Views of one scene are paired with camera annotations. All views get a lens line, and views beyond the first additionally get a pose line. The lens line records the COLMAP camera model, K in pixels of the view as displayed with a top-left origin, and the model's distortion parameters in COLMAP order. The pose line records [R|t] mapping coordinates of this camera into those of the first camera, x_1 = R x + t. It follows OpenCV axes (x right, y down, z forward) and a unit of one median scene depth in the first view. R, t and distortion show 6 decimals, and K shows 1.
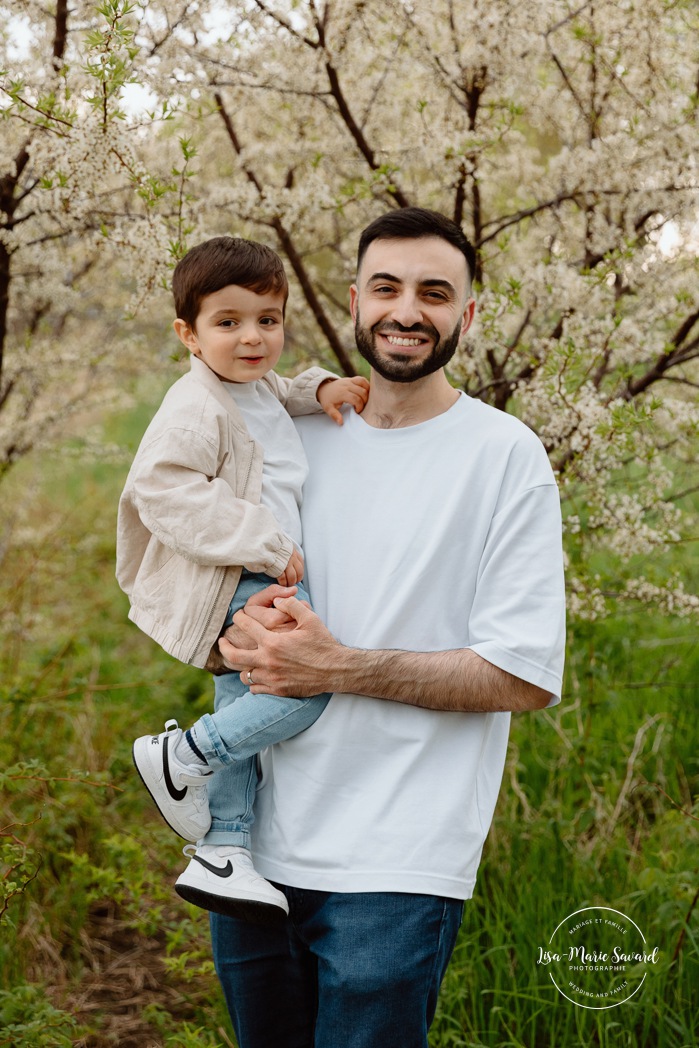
lens RADIAL K [[1854.3, 0, 349.4], [0, 1854.3, 518.5], [0, 0, 1]] dist [-0.061878, 0.000000]
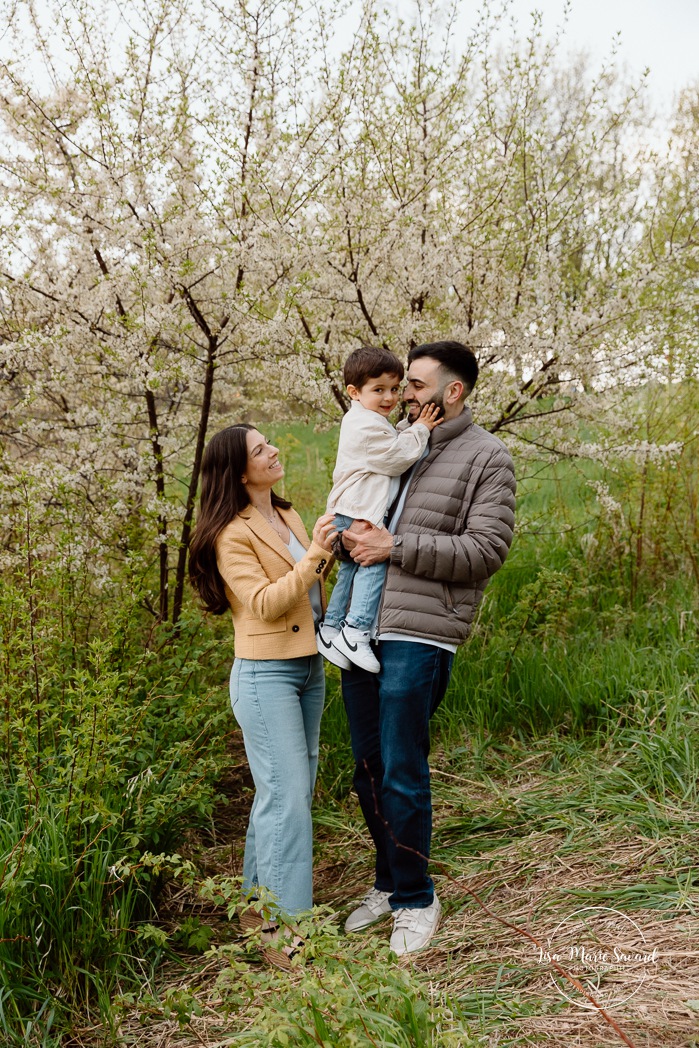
lens RADIAL K [[1361.1, 0, 307.0], [0, 1361.1, 534.5], [0, 0, 1]] dist [-0.030145, 0.000000]
pose [[0.998976, 0.018645, 0.041219, -0.135917], [-0.018724, 0.999824, 0.001522, 0.054786], [-0.041183, -0.002293, 0.999149, -0.664858]]
